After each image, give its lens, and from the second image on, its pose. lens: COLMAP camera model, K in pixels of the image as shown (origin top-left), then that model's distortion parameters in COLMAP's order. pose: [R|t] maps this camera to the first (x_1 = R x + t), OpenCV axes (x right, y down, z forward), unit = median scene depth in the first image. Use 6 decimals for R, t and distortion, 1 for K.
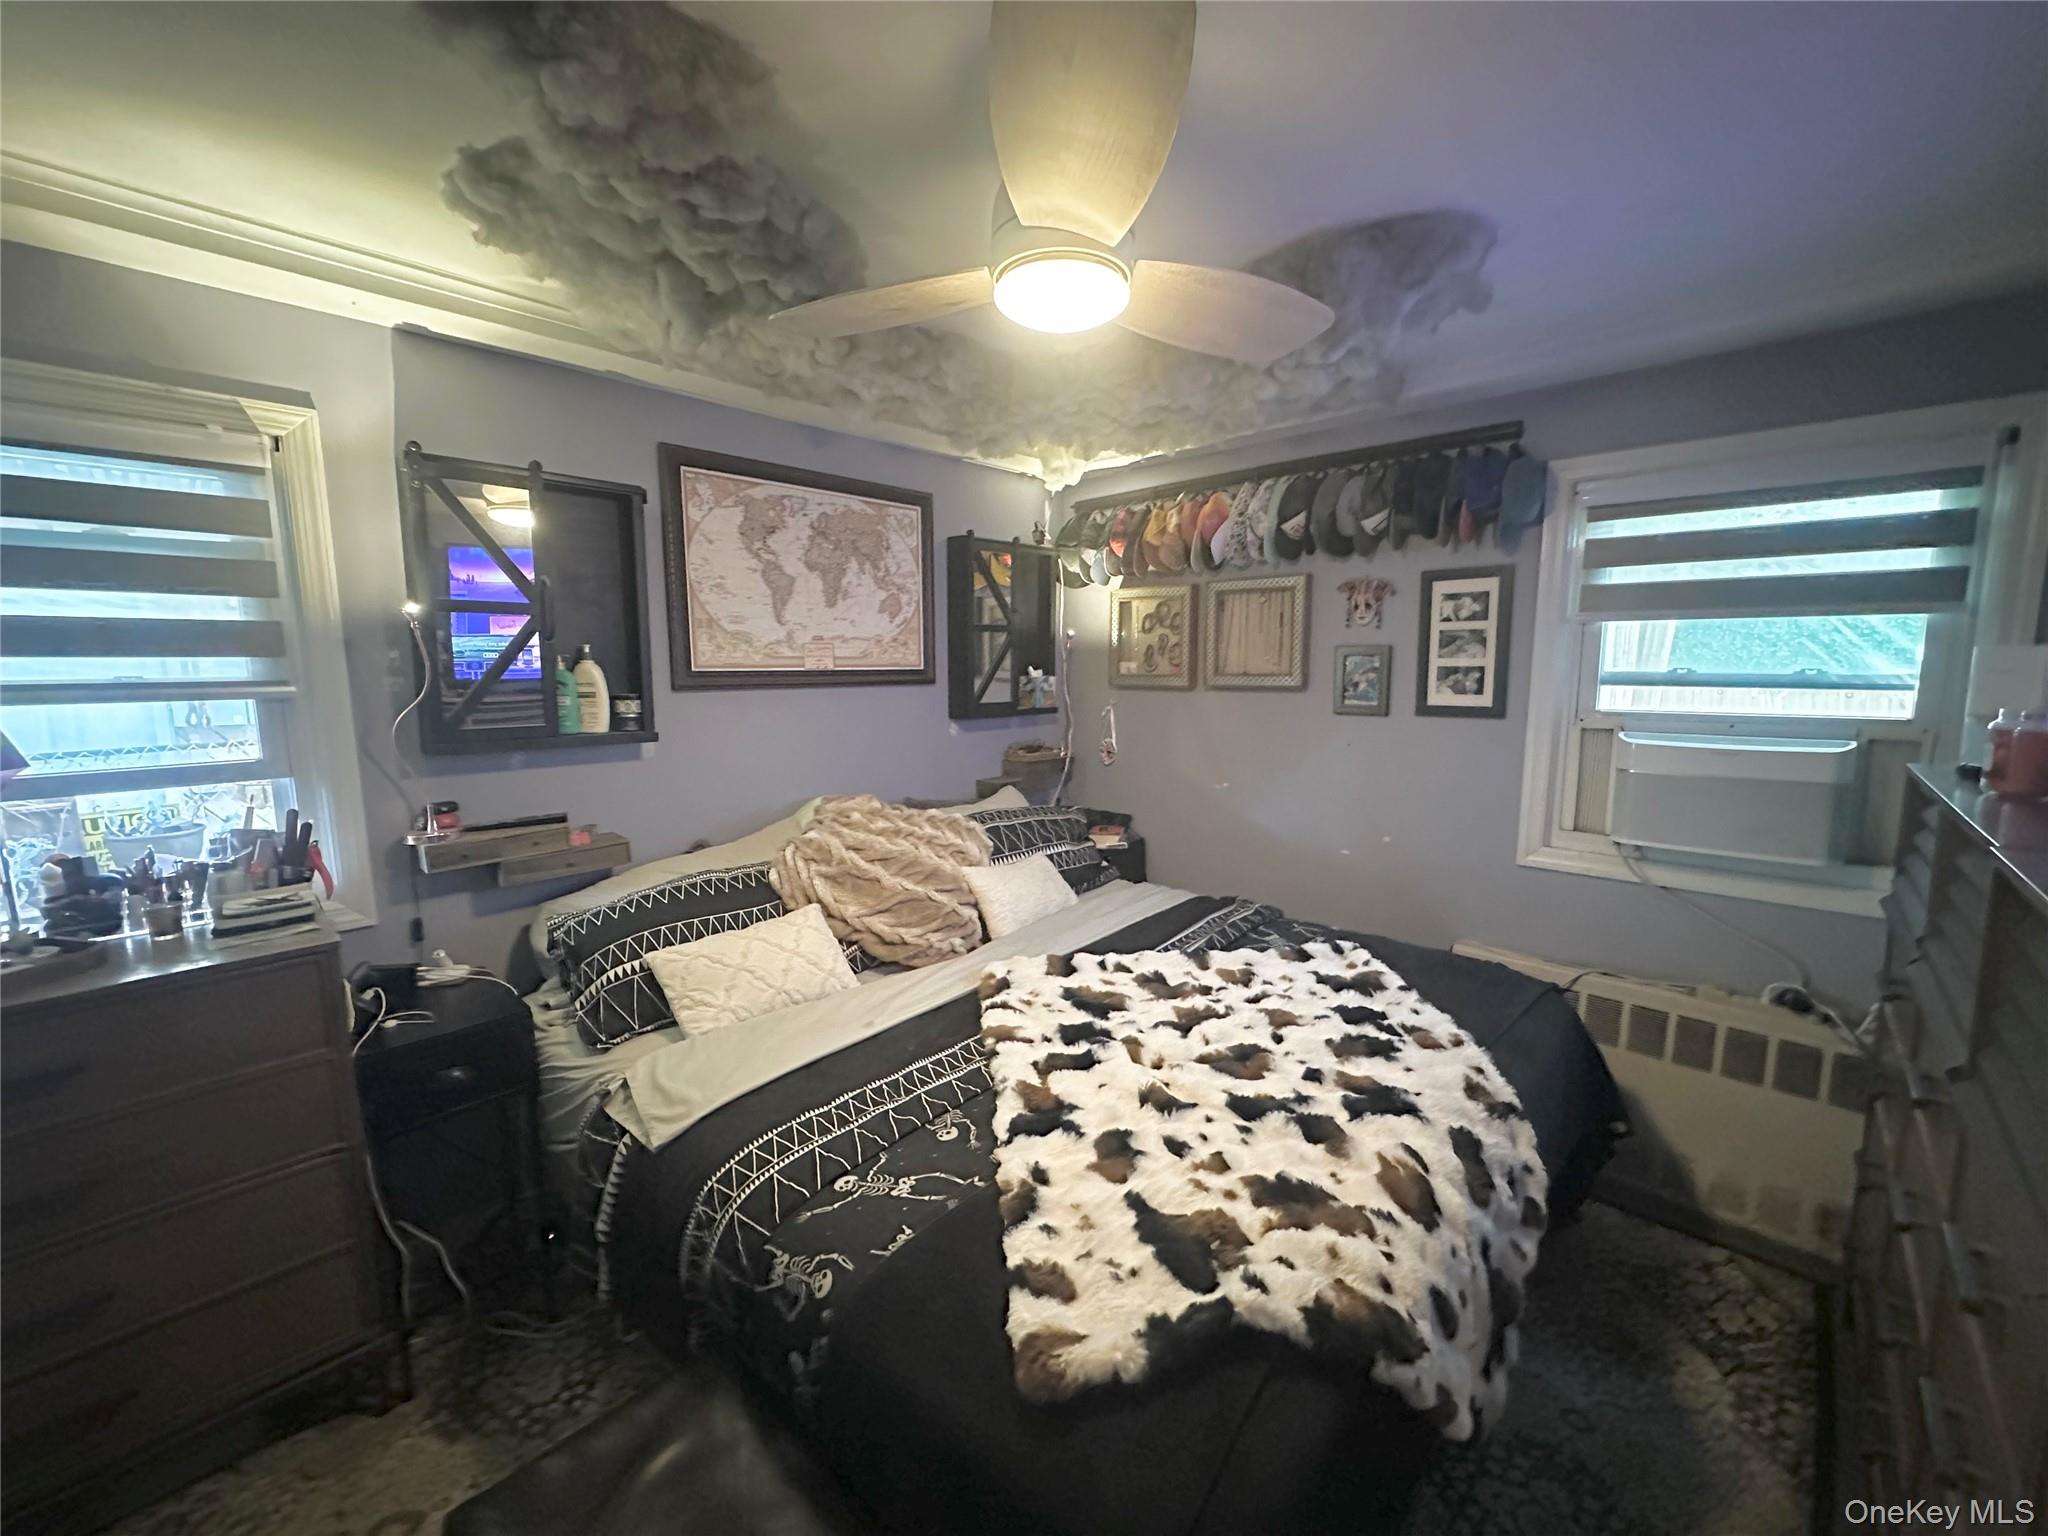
lens RADIAL K [[811.4, 0, 1027.5], [0, 811.4, 766.7], [0, 0, 1]] dist [-0.004023, 0.000534]
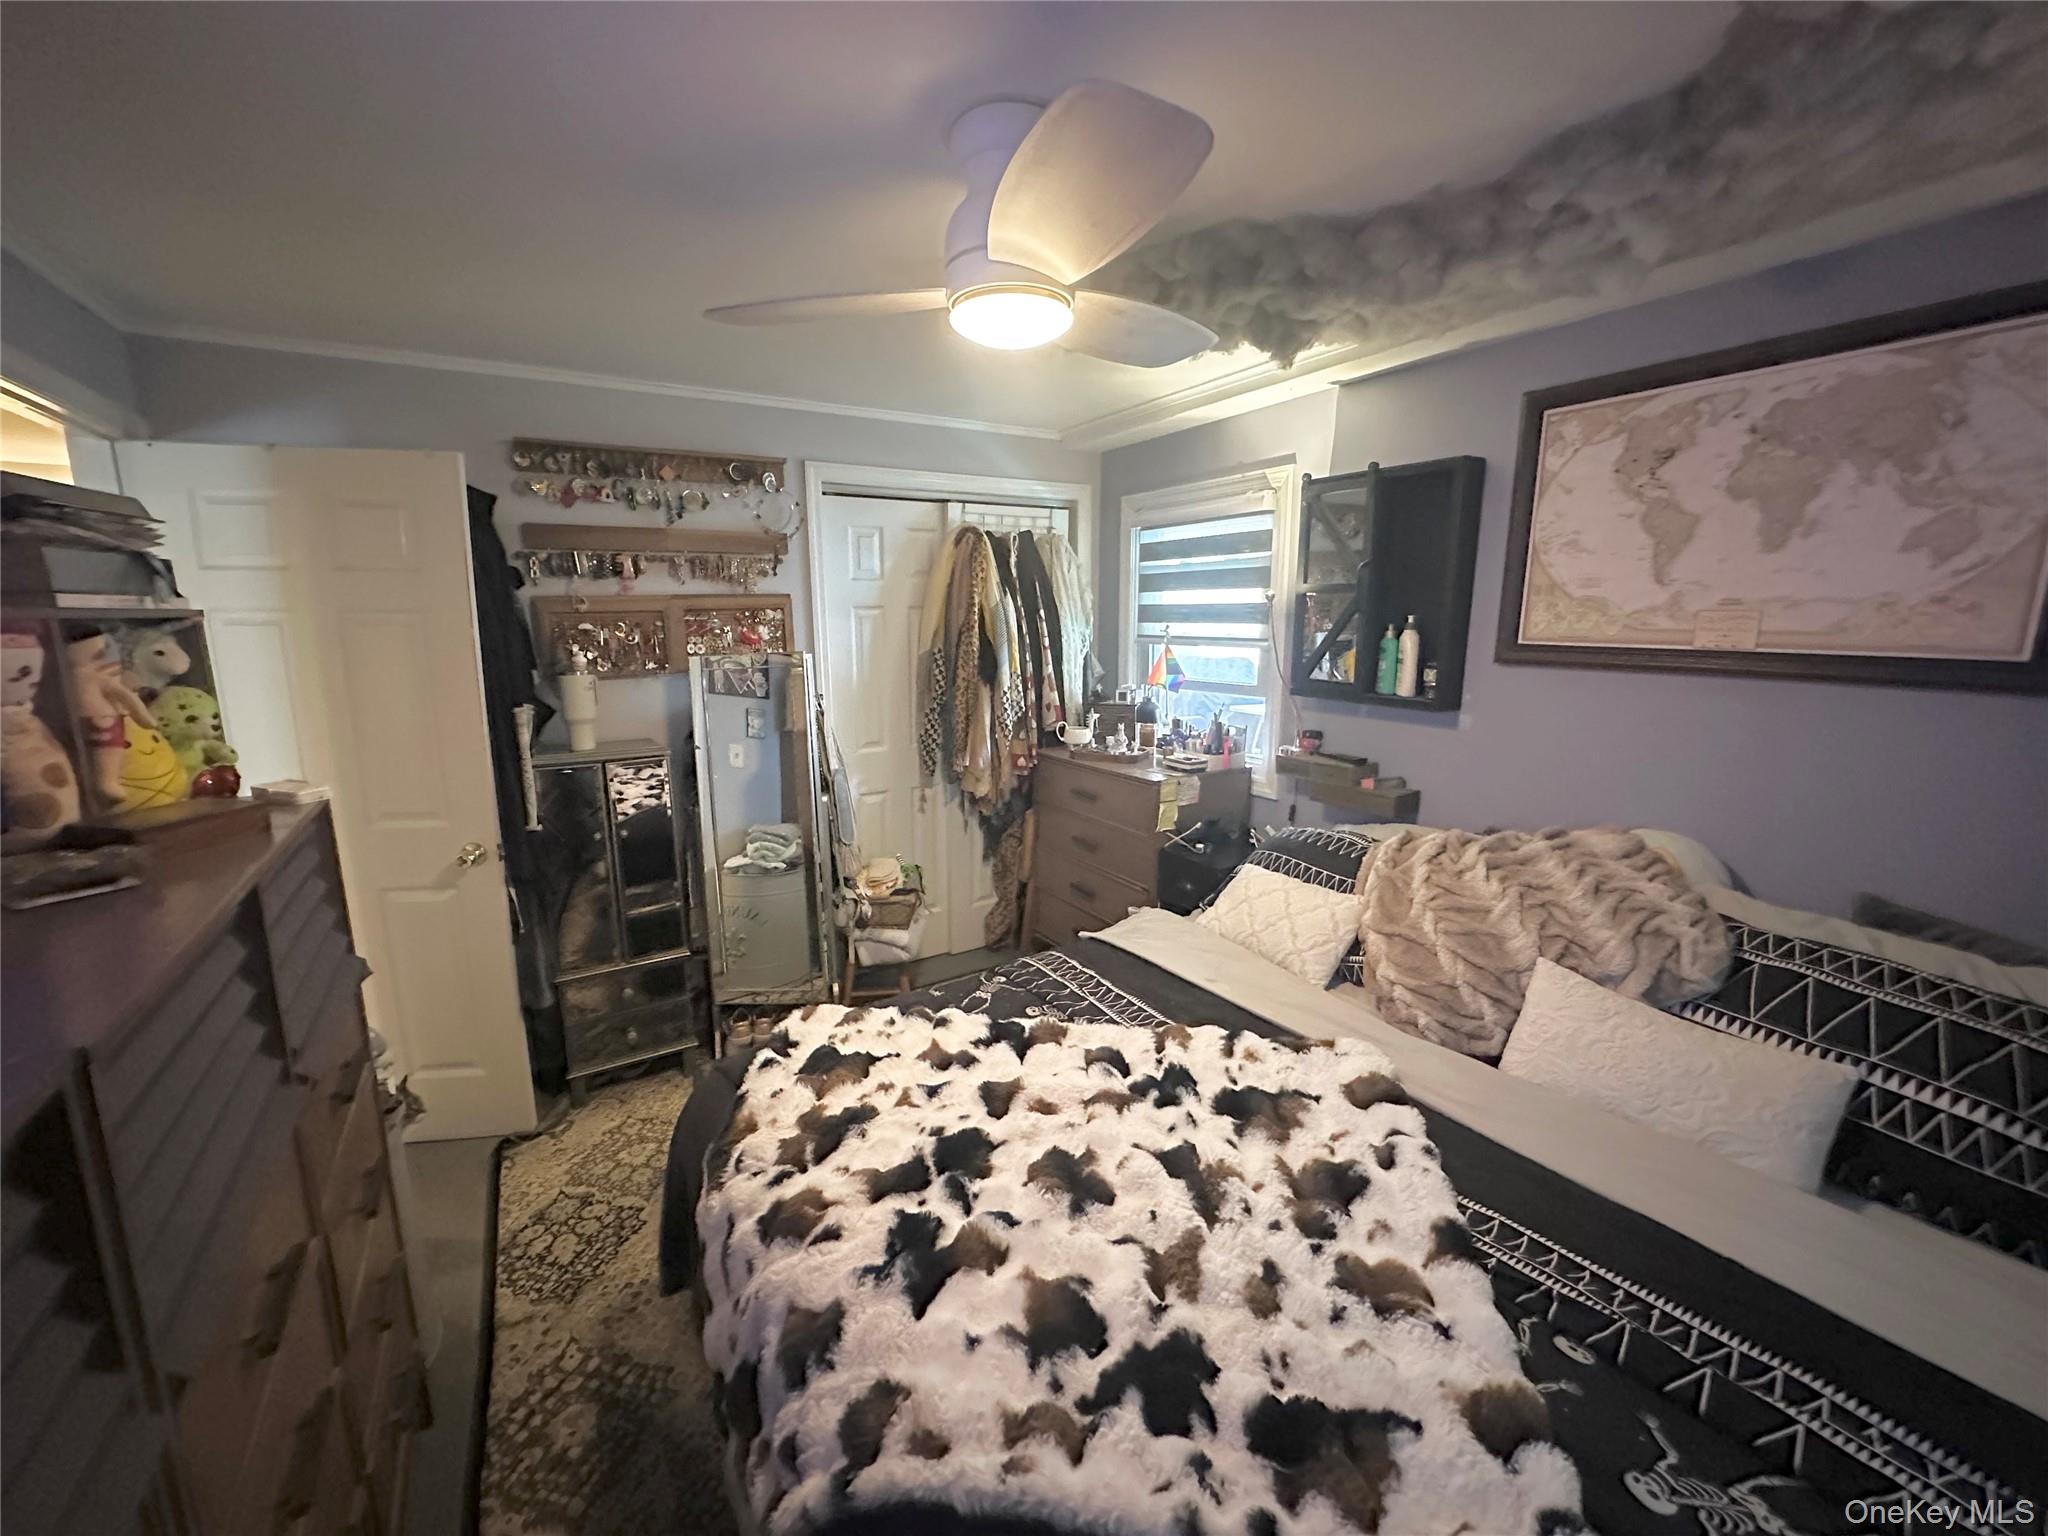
lens RADIAL K [[811.4, 0, 1023.8], [0, 811.4, 762.7], [0, 0, 1]] dist [-0.004023, 0.000534]
pose [[-0.251196, 0.183335, -0.950415, 0.609712], [-0.118974, 0.968605, 0.218289, -0.120920], [0.960597, 0.167908, -0.221497, 0.693232]]
